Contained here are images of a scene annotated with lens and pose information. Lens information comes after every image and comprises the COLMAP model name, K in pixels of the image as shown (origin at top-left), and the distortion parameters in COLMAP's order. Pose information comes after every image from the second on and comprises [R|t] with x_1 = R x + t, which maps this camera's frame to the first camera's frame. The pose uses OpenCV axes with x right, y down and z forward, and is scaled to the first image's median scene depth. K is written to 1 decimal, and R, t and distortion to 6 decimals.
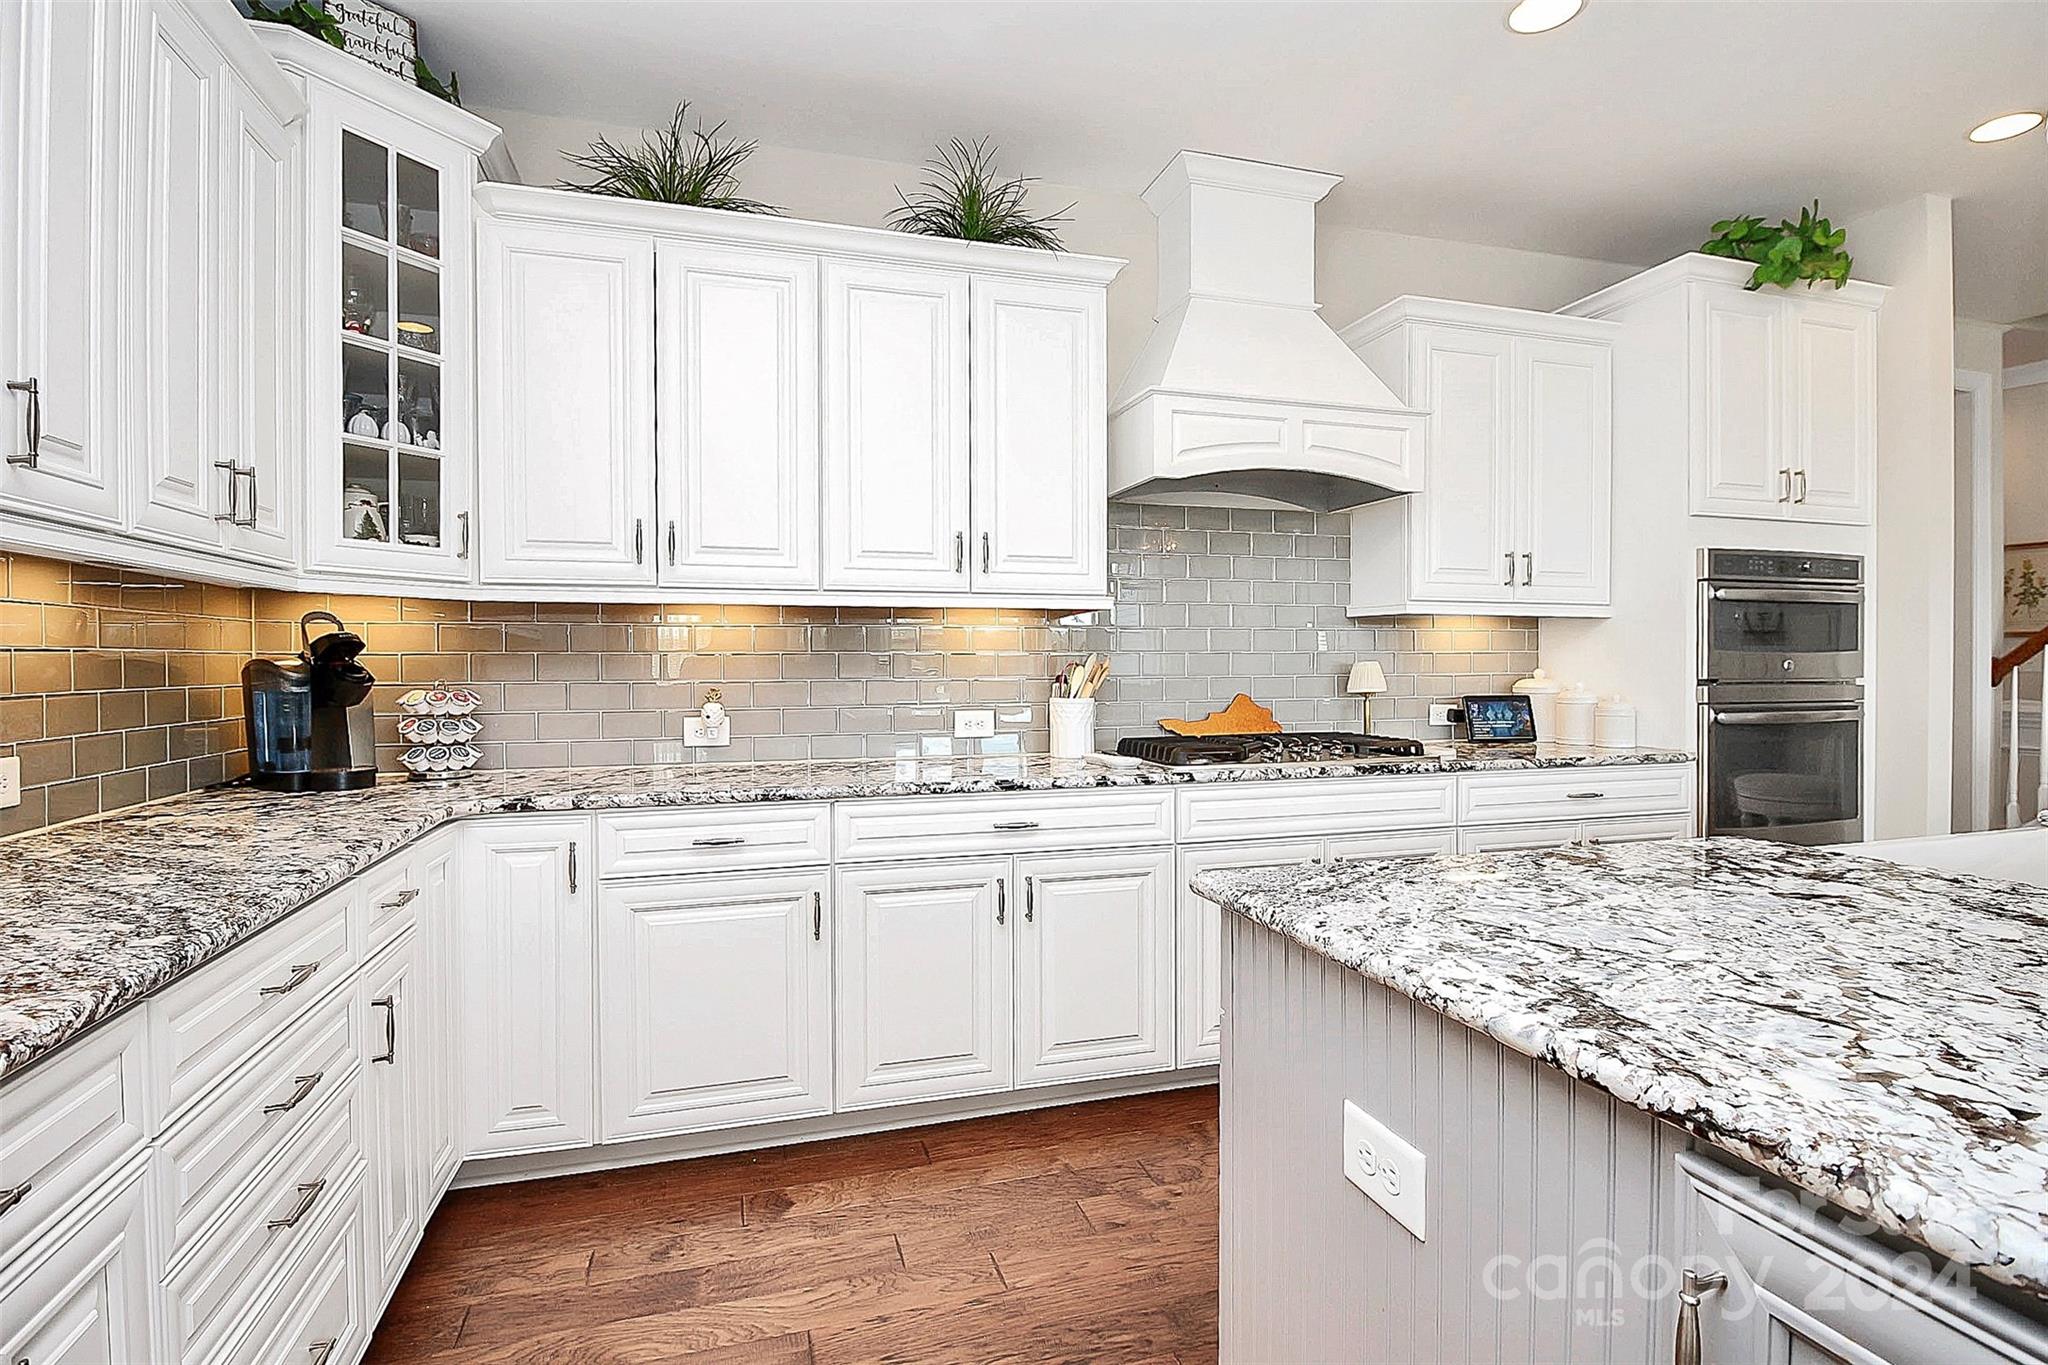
lens RADIAL K [[965.6, 0, 1005.4], [0, 965.6, 684.5], [0, 0, 1]] dist [-0.002038, -0.010812]
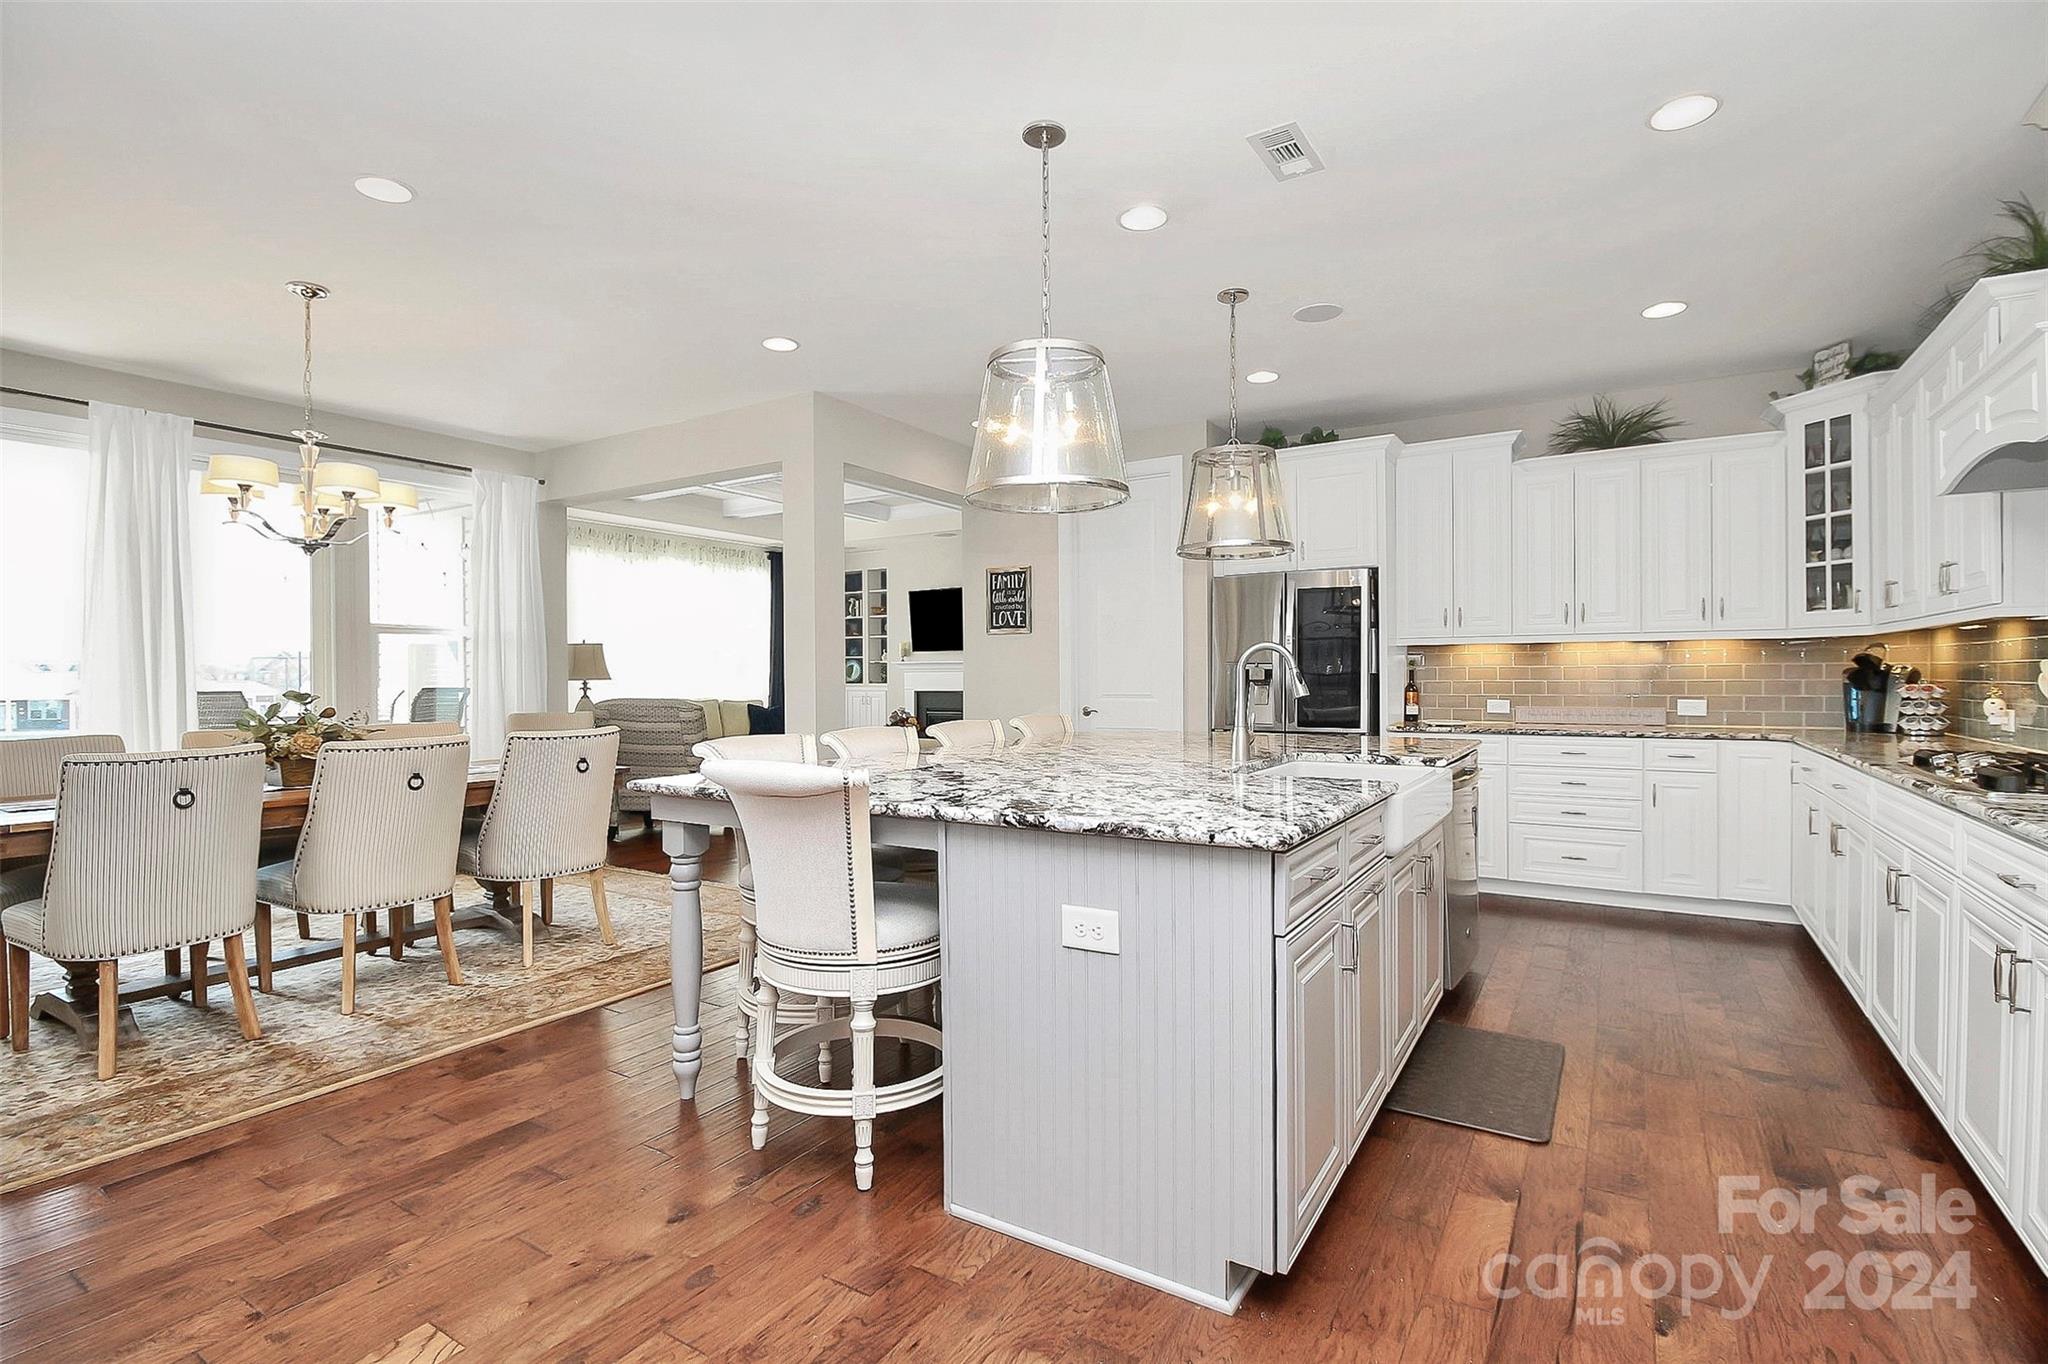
lens RADIAL K [[965.6, 0, 1025.1], [0, 965.6, 681.1], [0, 0, 1]] dist [-0.002038, -0.010812]
pose [[-0.750213, 0.012242, -0.661083, 1.806718], [-0.010063, 0.999501, 0.029929, -0.035629], [0.661119, 0.029105, -0.749716, 1.270338]]
